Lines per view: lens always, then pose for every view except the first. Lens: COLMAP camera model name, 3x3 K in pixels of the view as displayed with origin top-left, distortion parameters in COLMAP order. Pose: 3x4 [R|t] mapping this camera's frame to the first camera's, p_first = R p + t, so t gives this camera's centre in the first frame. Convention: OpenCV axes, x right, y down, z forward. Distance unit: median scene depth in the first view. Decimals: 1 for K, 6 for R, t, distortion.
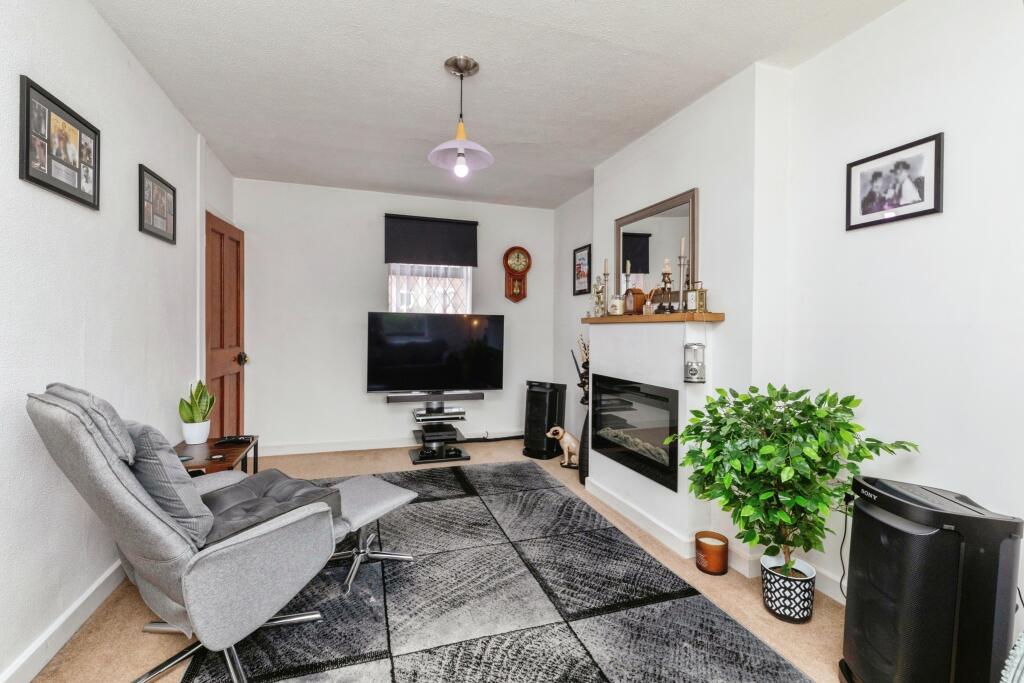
lens RADIAL K [[461.7, 0, 512.5], [0, 461.7, 335.5], [0, 0, 1]] dist [-0.004345, -0.000388]
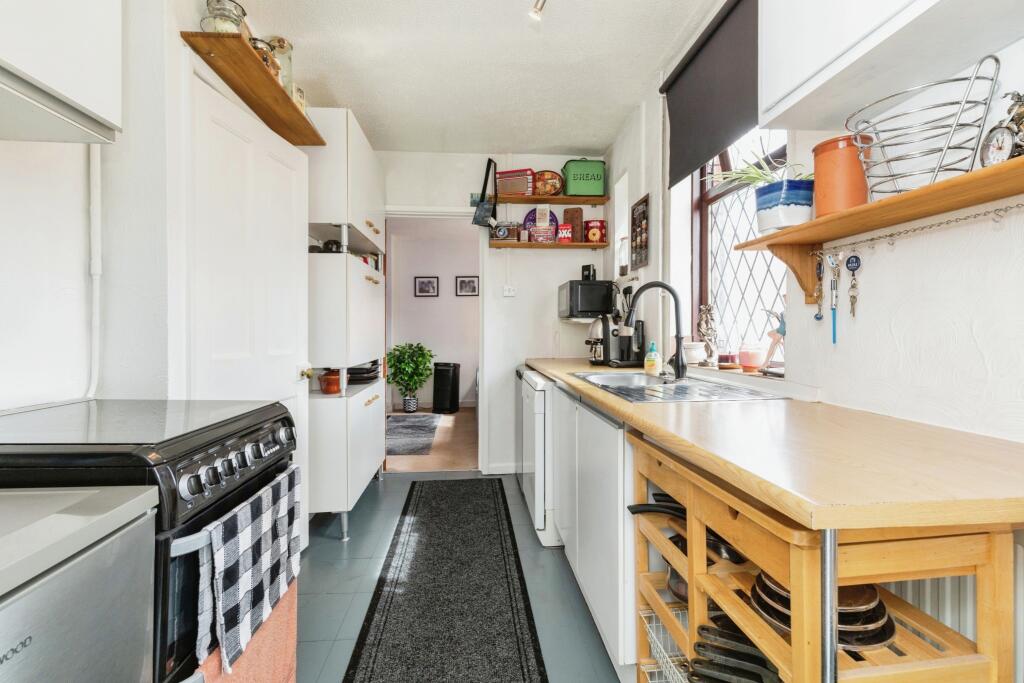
lens RADIAL K [[461.7, 0, 512.6], [0, 461.7, 335.0], [0, 0, 1]] dist [-0.004345, -0.000388]
pose [[0.224161, -0.010093, 0.974500, -2.593541], [0.015996, 0.999850, 0.006676, 0.040261], [-0.974421, 0.014092, 0.224289, -0.467223]]
